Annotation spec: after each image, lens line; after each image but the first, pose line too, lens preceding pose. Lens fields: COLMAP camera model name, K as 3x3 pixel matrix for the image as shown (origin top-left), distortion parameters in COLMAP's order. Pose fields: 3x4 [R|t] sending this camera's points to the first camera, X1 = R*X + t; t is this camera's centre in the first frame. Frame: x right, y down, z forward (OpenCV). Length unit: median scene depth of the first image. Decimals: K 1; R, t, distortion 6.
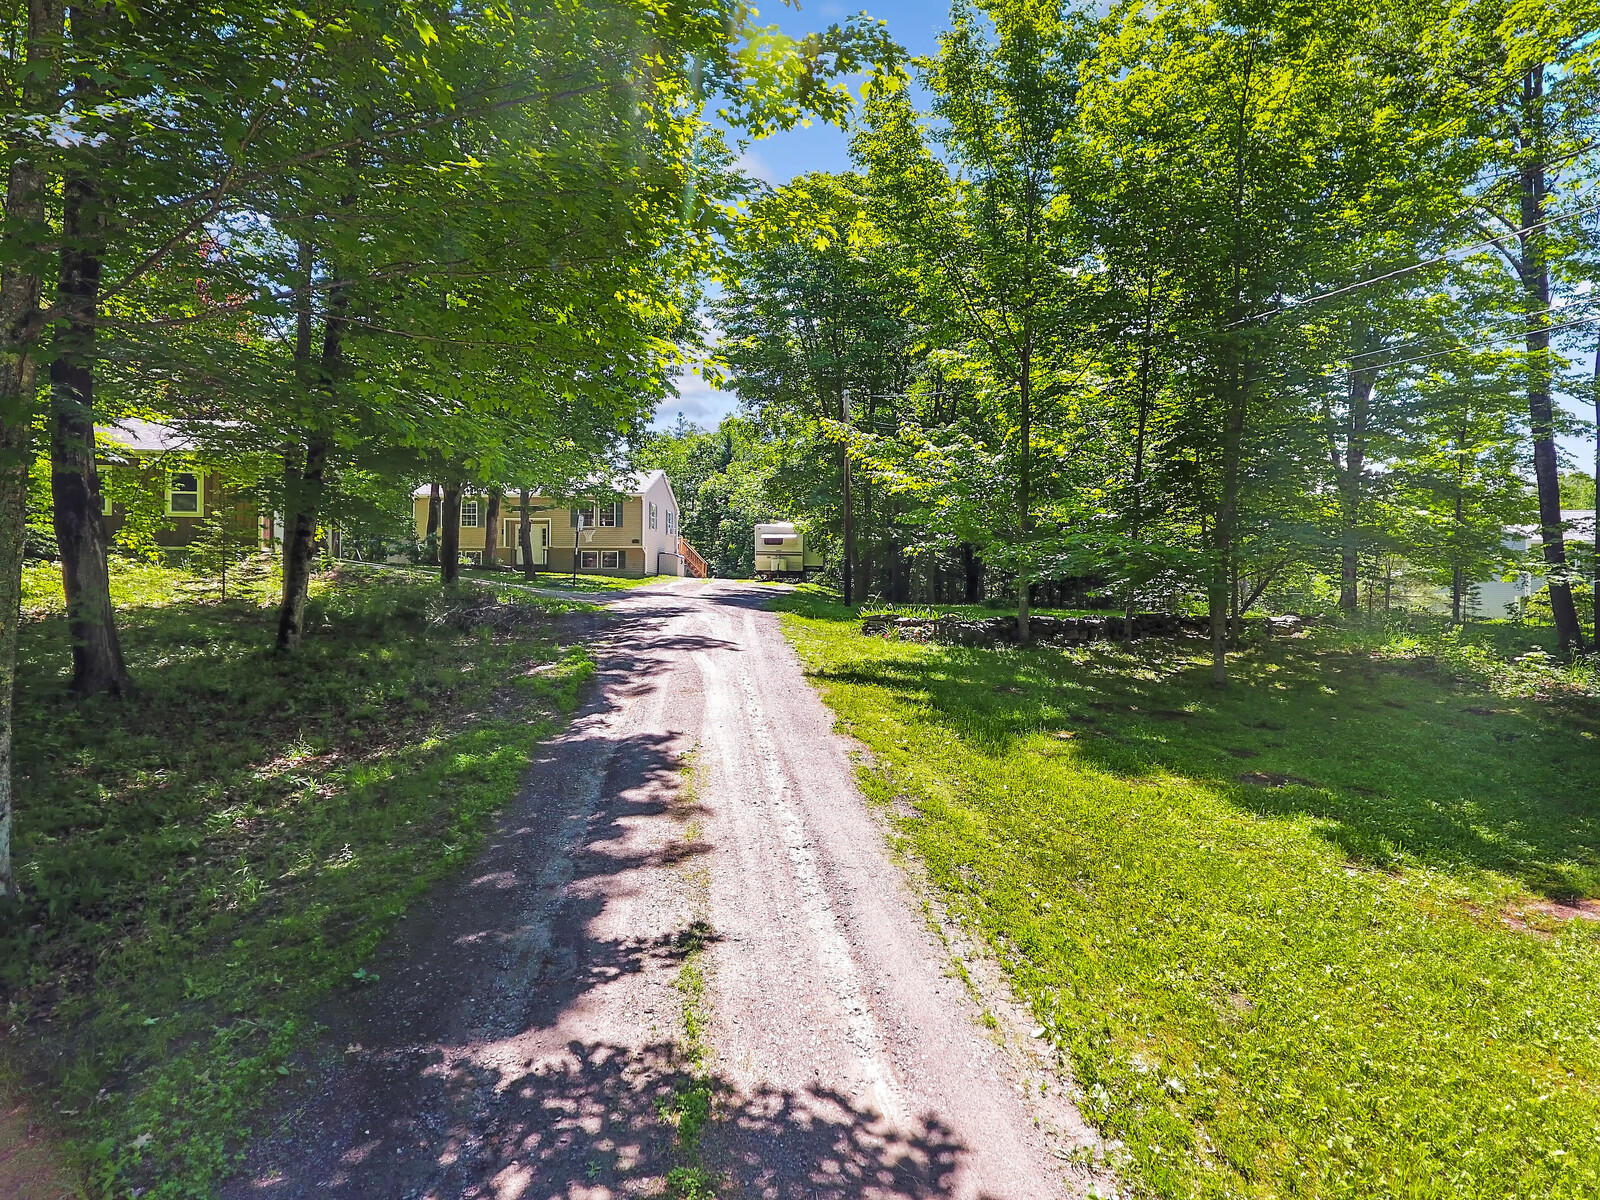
lens RADIAL K [[933.3, 0, 800.0], [0, 933.3, 600.0], [0, 0, 1]] dist [-0.003116, -0.000787]
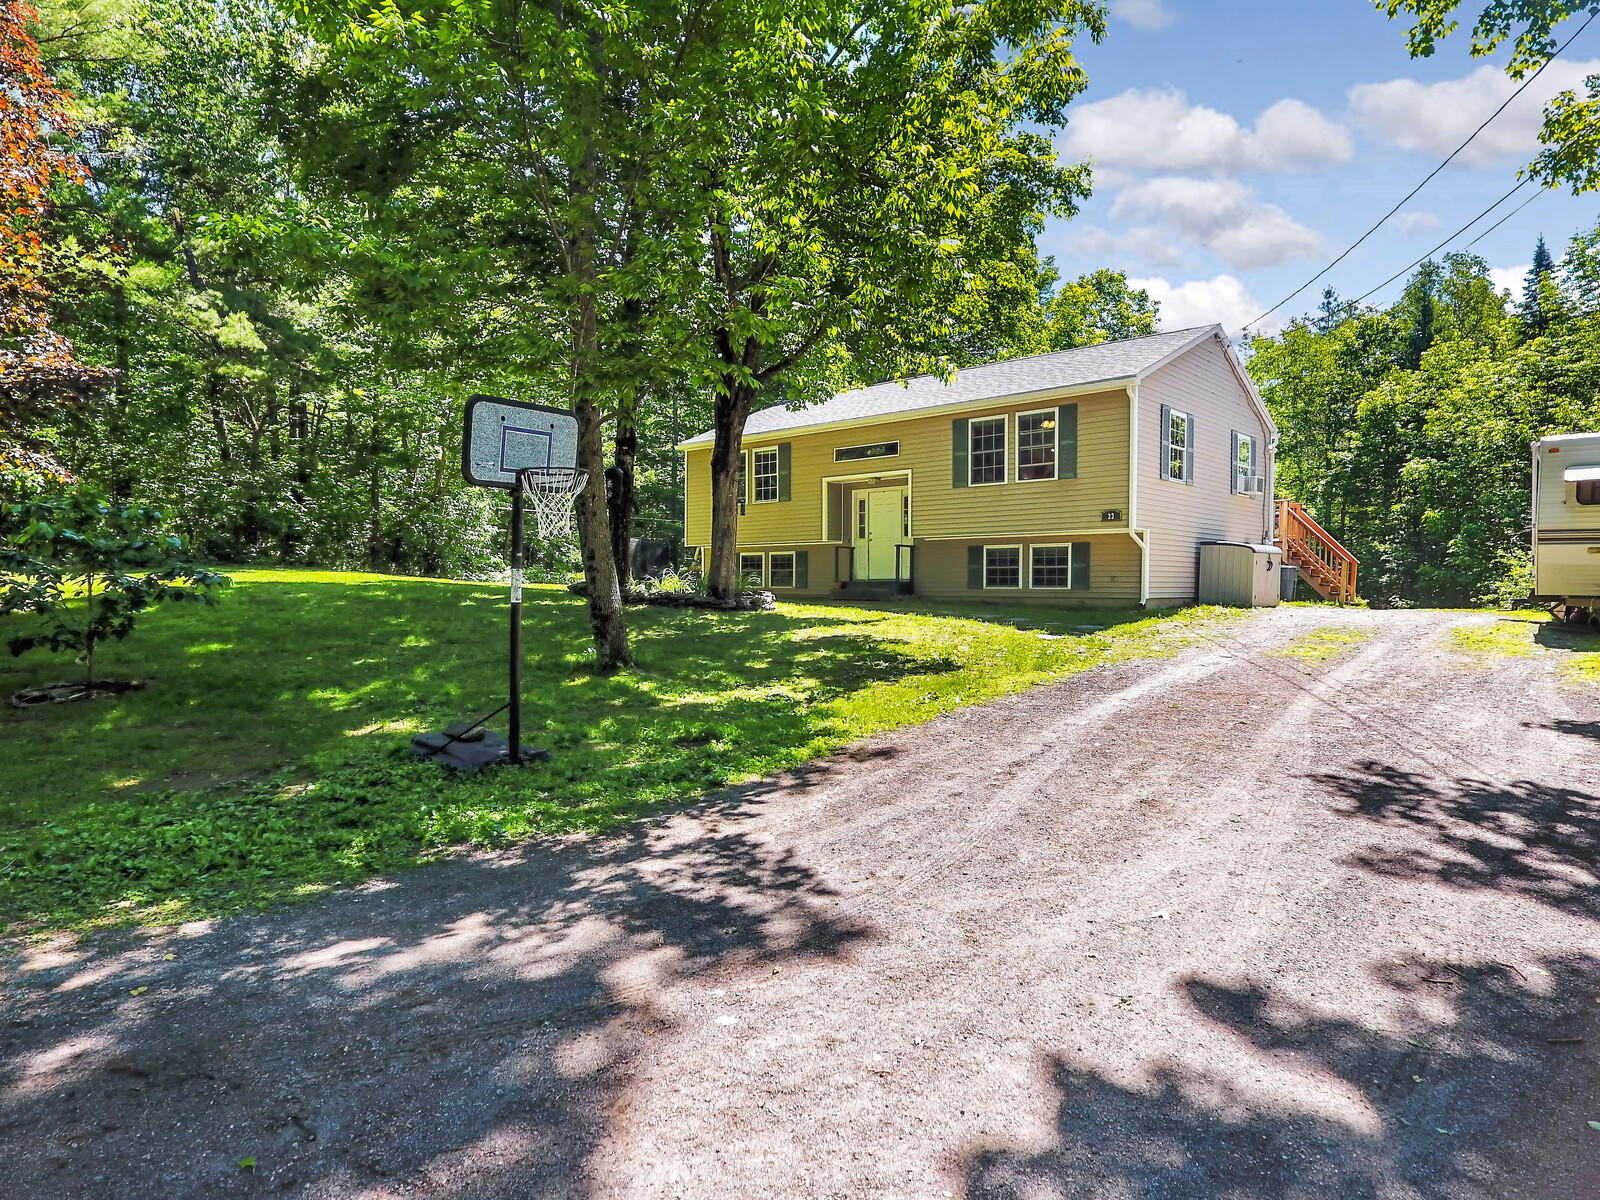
lens RADIAL K [[933.3, 0, 800.0], [0, 933.3, 600.0], [0, 0, 1]] dist [-0.003116, -0.000787]
pose [[0.784191, 0.006979, -0.620481, -0.029611], [0.007296, 0.999764, 0.020466, -0.024793], [0.620477, -0.020577, 0.783955, 0.414707]]
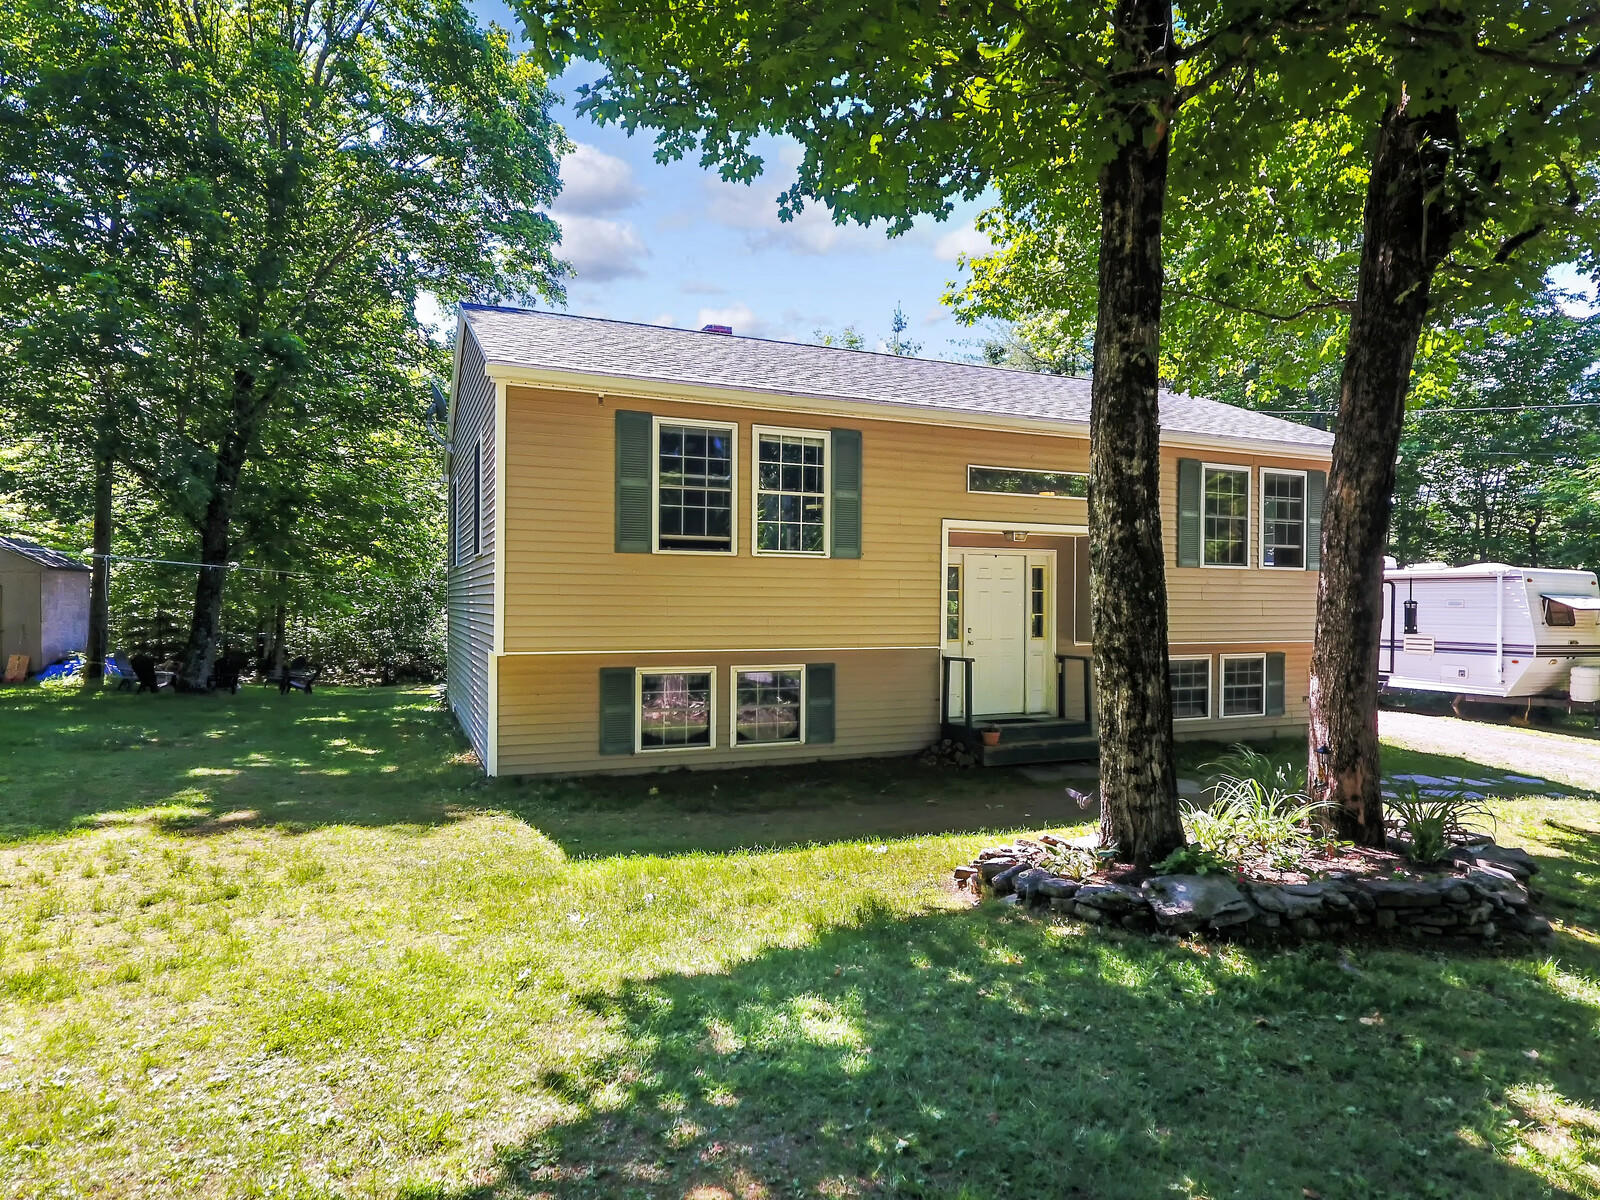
lens RADIAL K [[933.3, 0, 800.0], [0, 933.3, 600.0], [0, 0, 1]] dist [-0.003116, -0.000787]
pose [[0.899221, 0.003310, 0.437481, -0.295753], [-0.001744, 0.999991, -0.003980, -0.044386], [-0.437490, 0.002816, 0.899219, 0.531828]]
